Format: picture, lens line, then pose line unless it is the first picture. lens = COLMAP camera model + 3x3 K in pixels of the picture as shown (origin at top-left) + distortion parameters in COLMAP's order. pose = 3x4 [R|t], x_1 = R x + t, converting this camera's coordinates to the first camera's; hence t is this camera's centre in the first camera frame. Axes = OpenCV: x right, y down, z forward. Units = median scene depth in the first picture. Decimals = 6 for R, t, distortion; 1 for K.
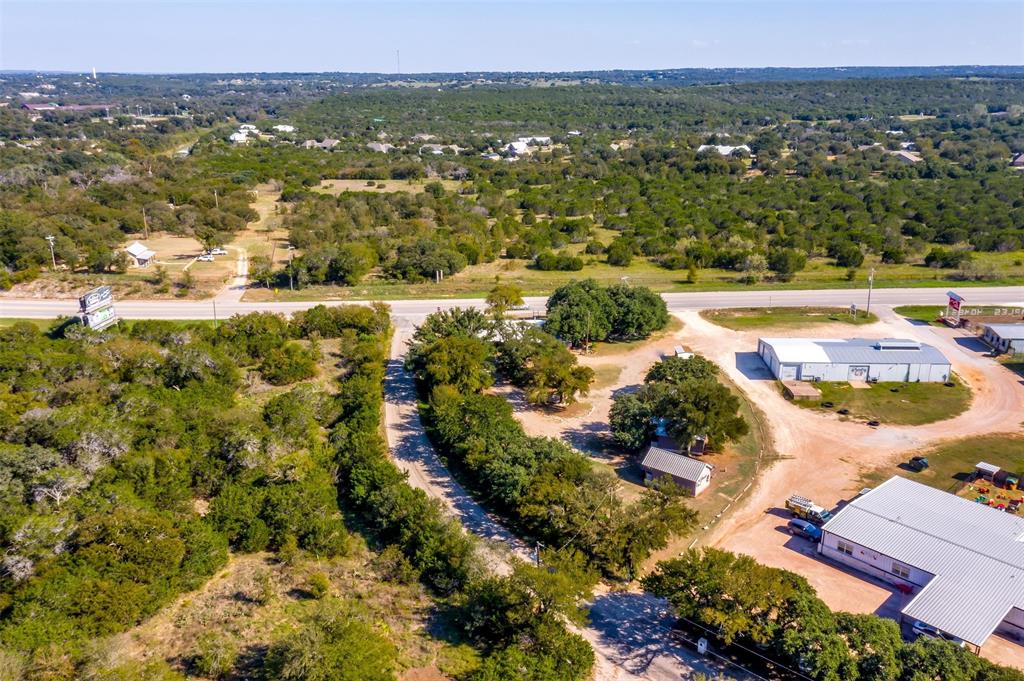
lens RADIAL K [[813.1, 0, 510.8], [0, 813.1, 367.6], [0, 0, 1]] dist [0.007752, 0.004105]
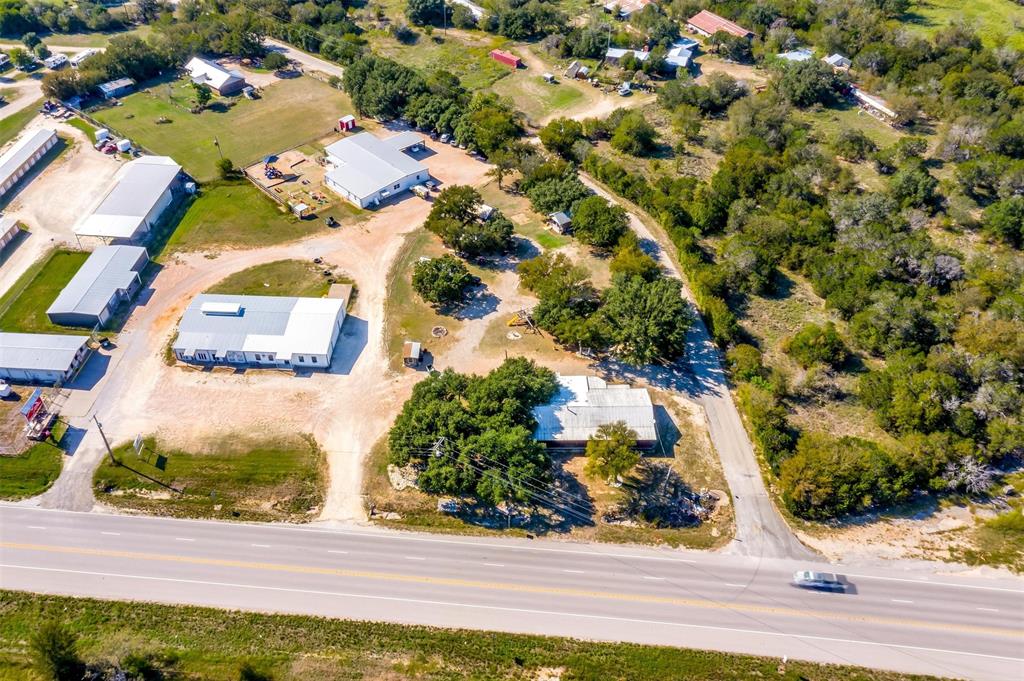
lens RADIAL K [[826.9, 0, 477.7], [0, 826.9, 341.9], [0, 0, 1]] dist [-0.005748, 0.000595]
pose [[-0.998718, -0.002278, 0.050565, 0.084124], [0.042936, 0.490887, 0.870165, -0.869838], [-0.026804, 0.871220, -0.490160, 1.460272]]
